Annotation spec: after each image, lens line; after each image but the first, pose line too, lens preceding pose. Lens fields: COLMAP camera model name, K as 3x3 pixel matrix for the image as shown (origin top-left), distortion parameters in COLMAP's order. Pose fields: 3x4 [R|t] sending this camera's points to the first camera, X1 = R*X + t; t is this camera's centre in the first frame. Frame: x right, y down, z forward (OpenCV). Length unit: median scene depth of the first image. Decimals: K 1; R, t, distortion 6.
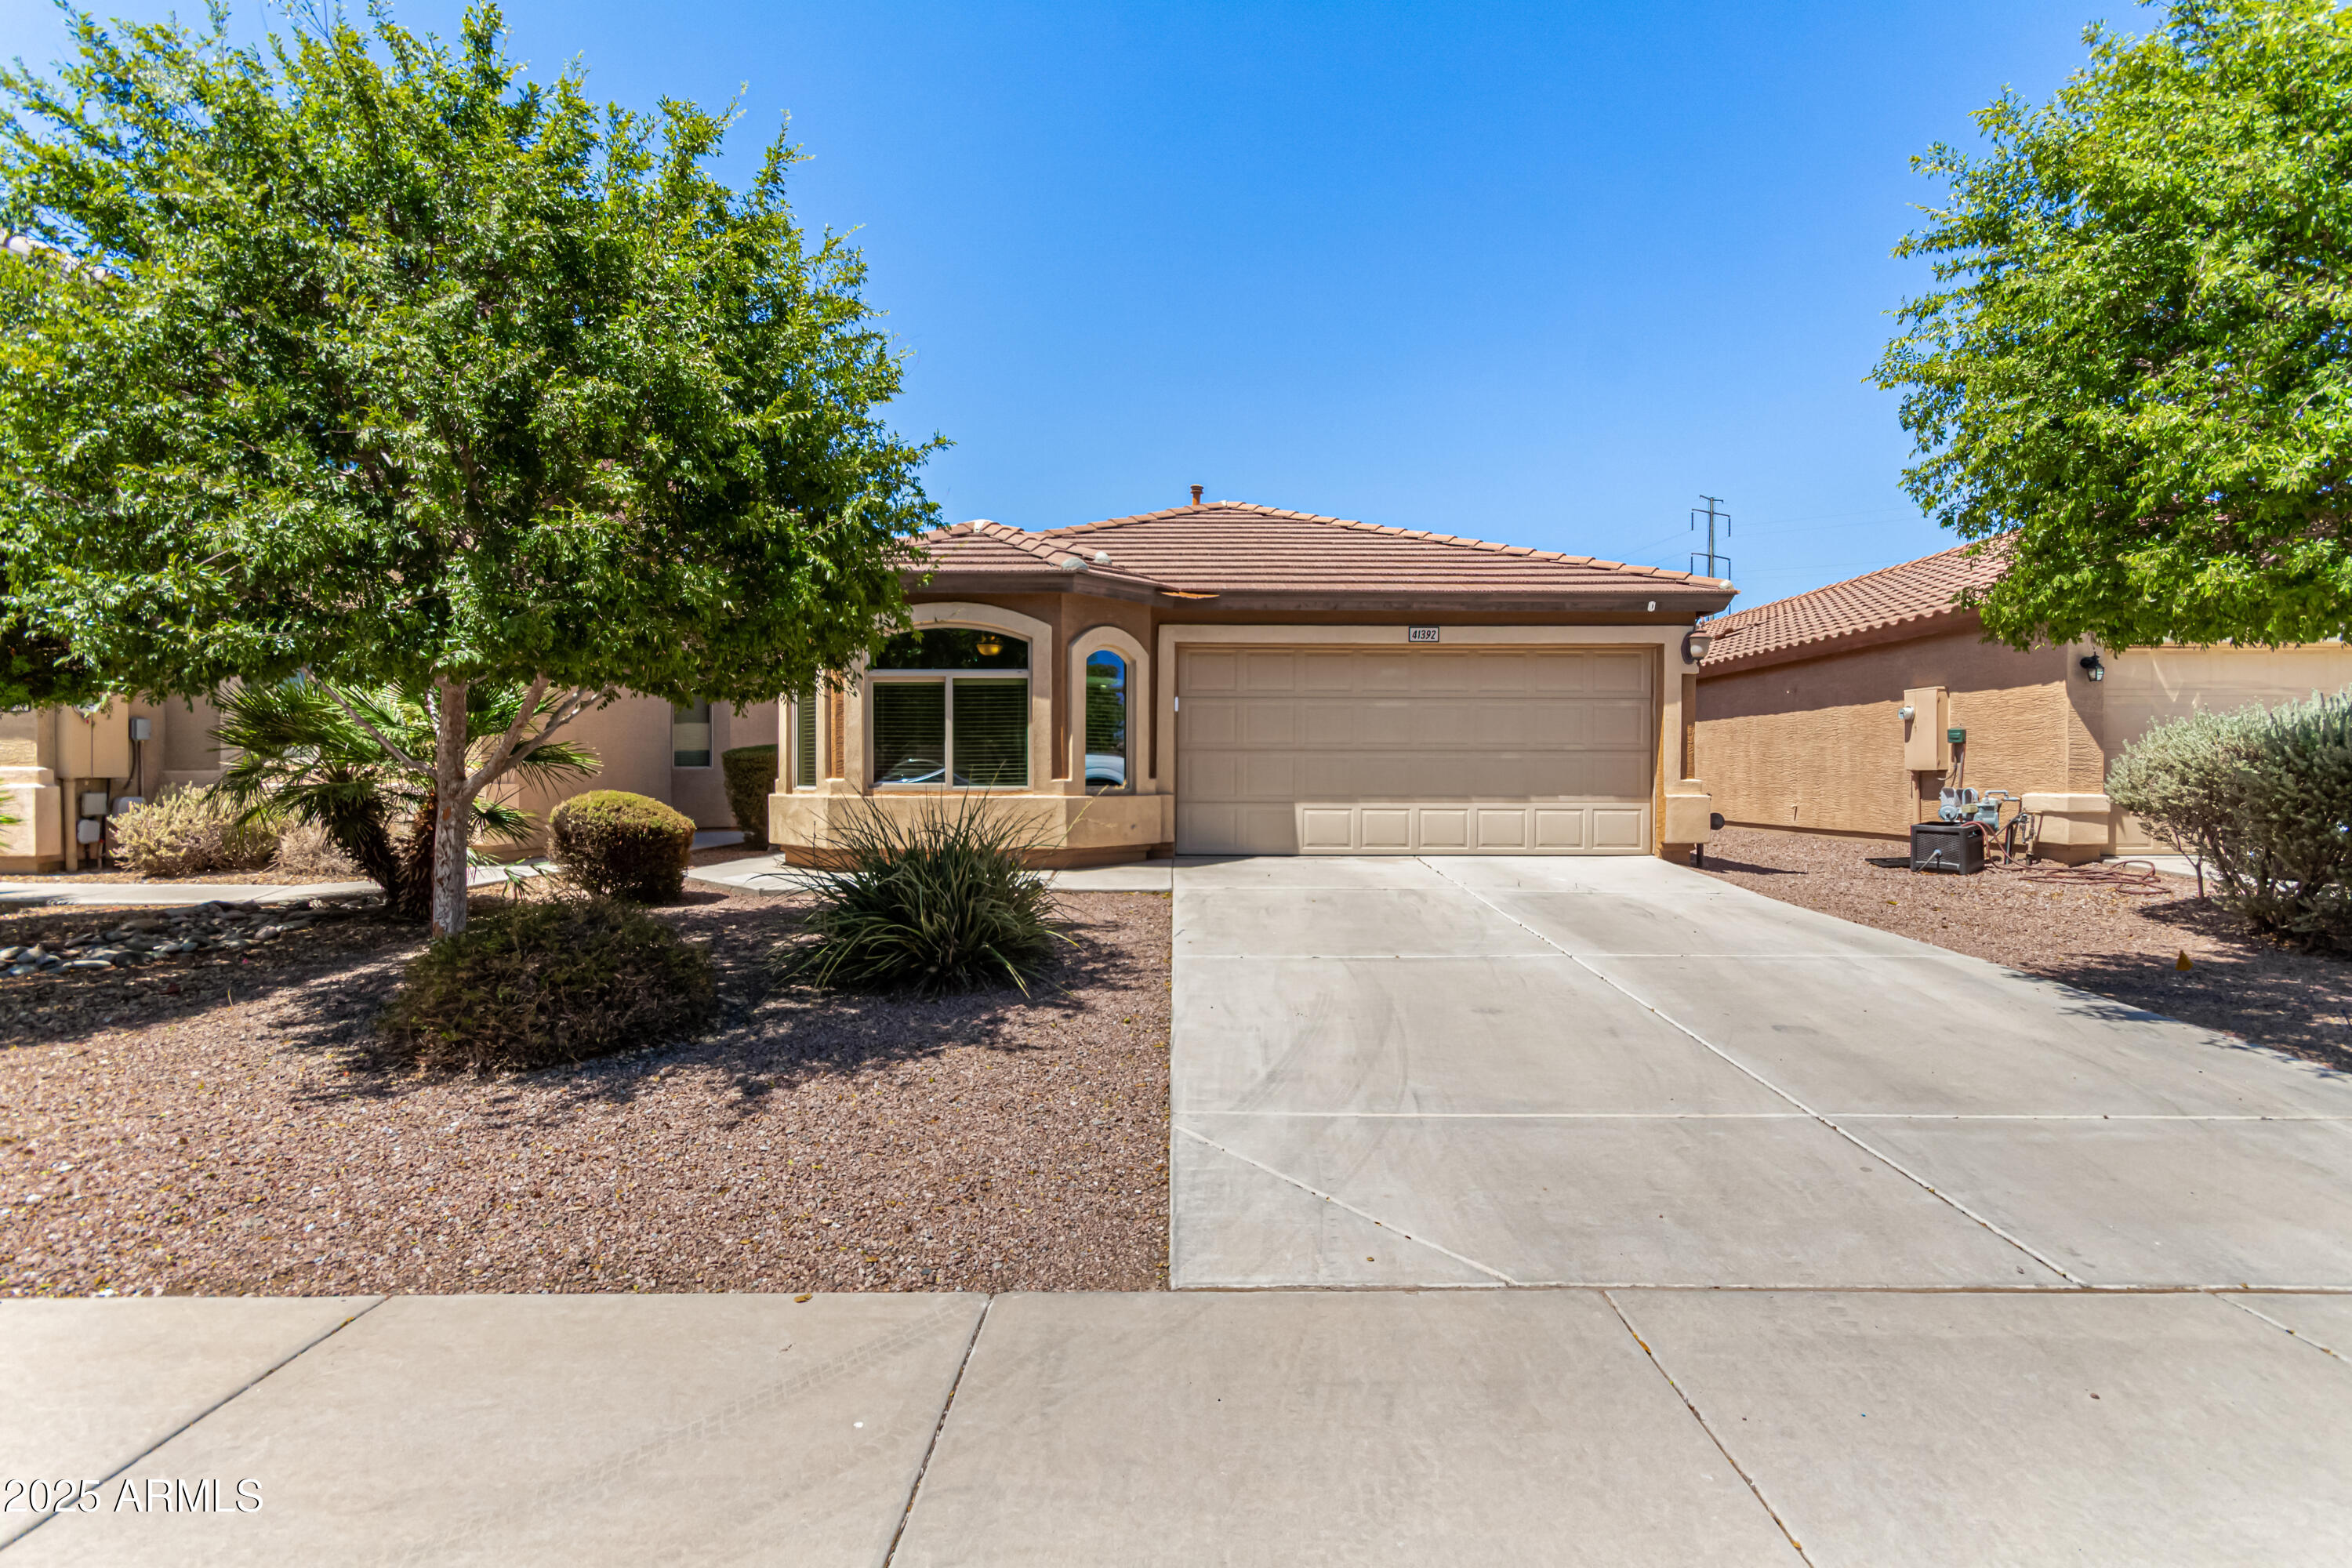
lens RADIAL K [[1093.9, 0, 1183.4], [0, 1093.9, 773.4], [0, 0, 1]] dist [0.014159, -0.000024]
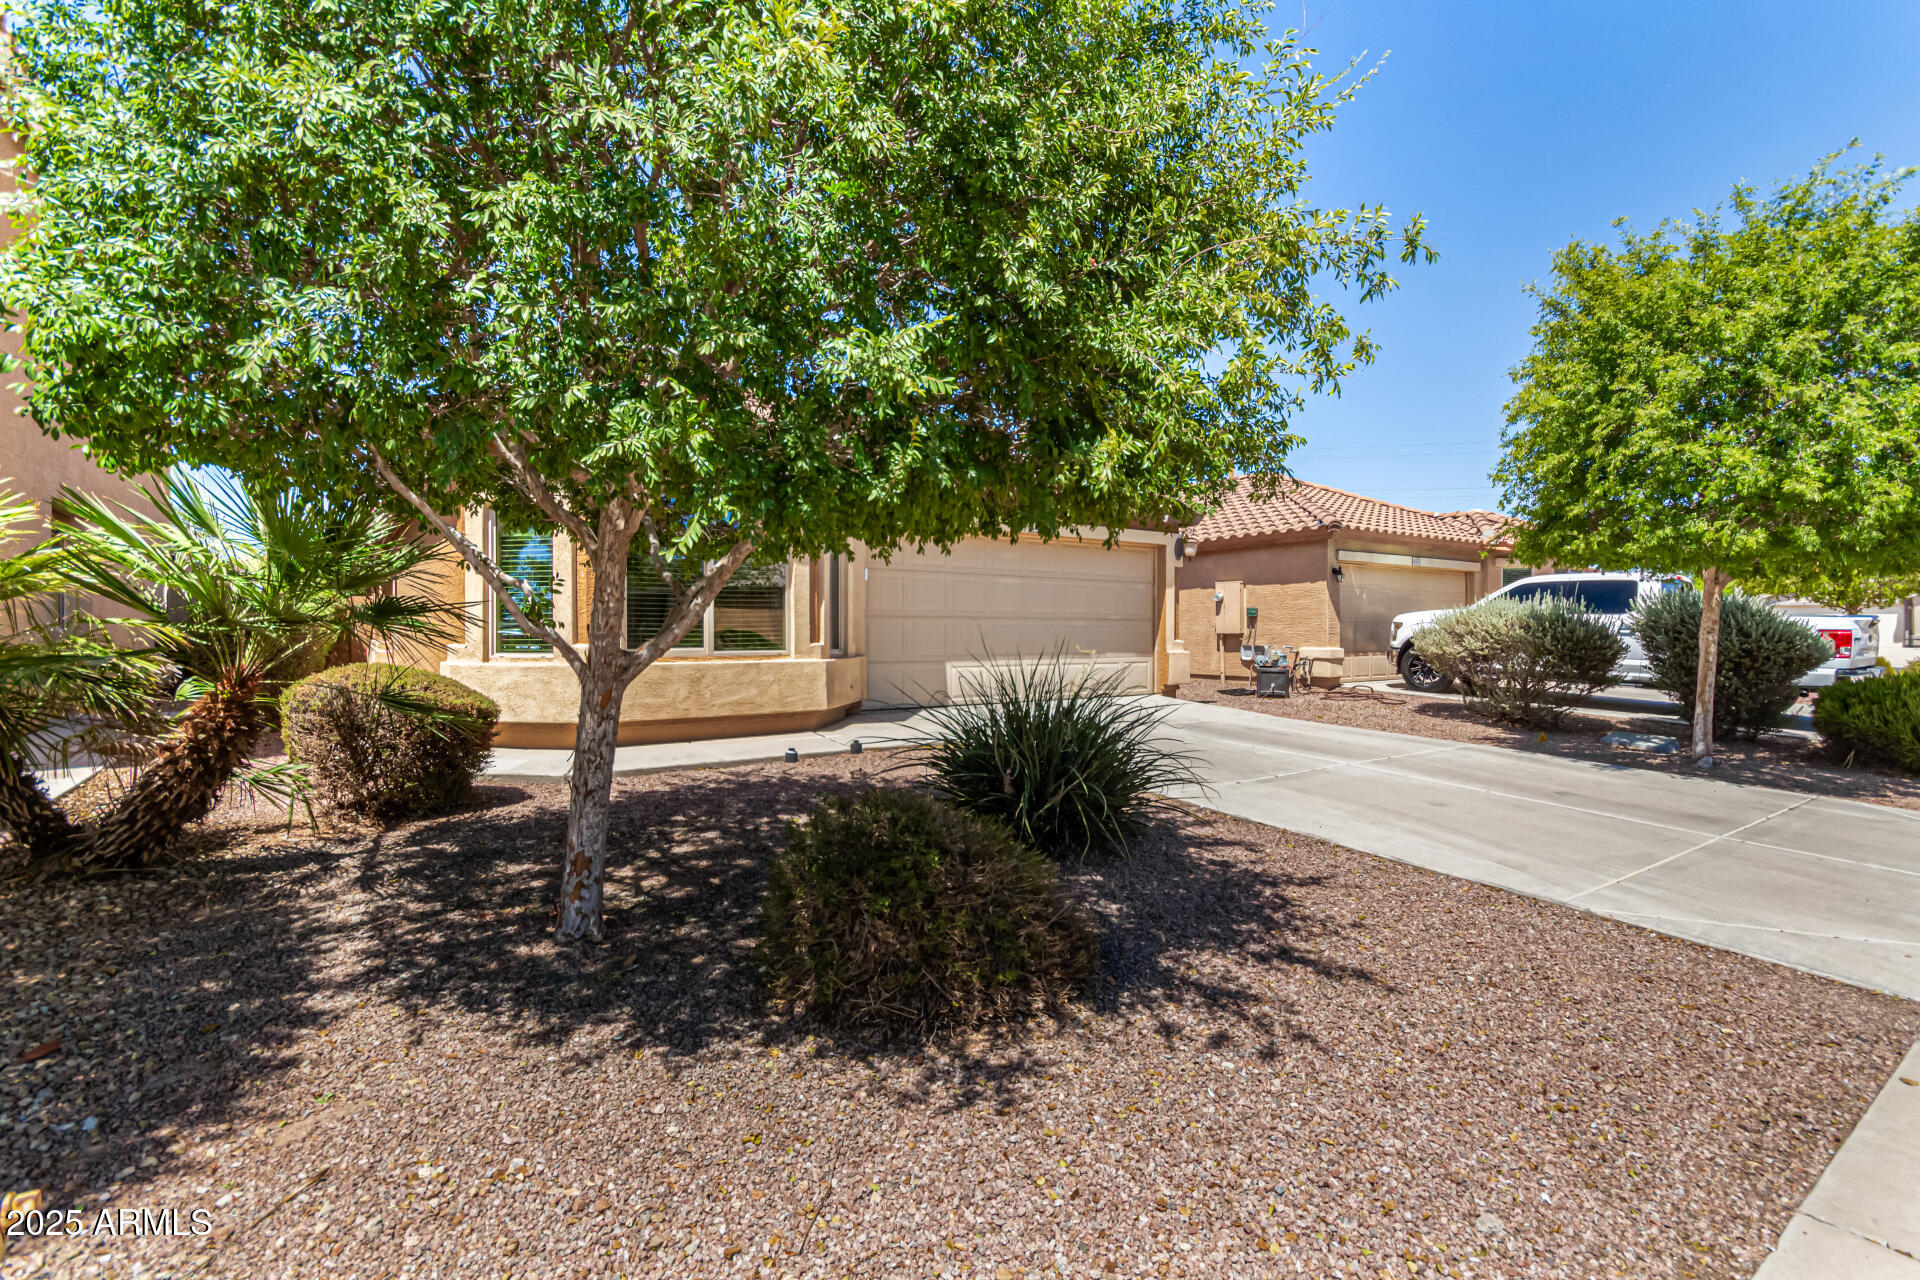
lens RADIAL K [[893.0, 0, 971.2], [0, 893.0, 640.5], [0, 0, 1]] dist [0.014159, -0.000024]
pose [[0.805405, -0.004765, 0.592706, -0.479126], [0.002217, 0.999985, 0.005027, -0.000684], [-0.592721, -0.002735, 0.805403, 0.229431]]
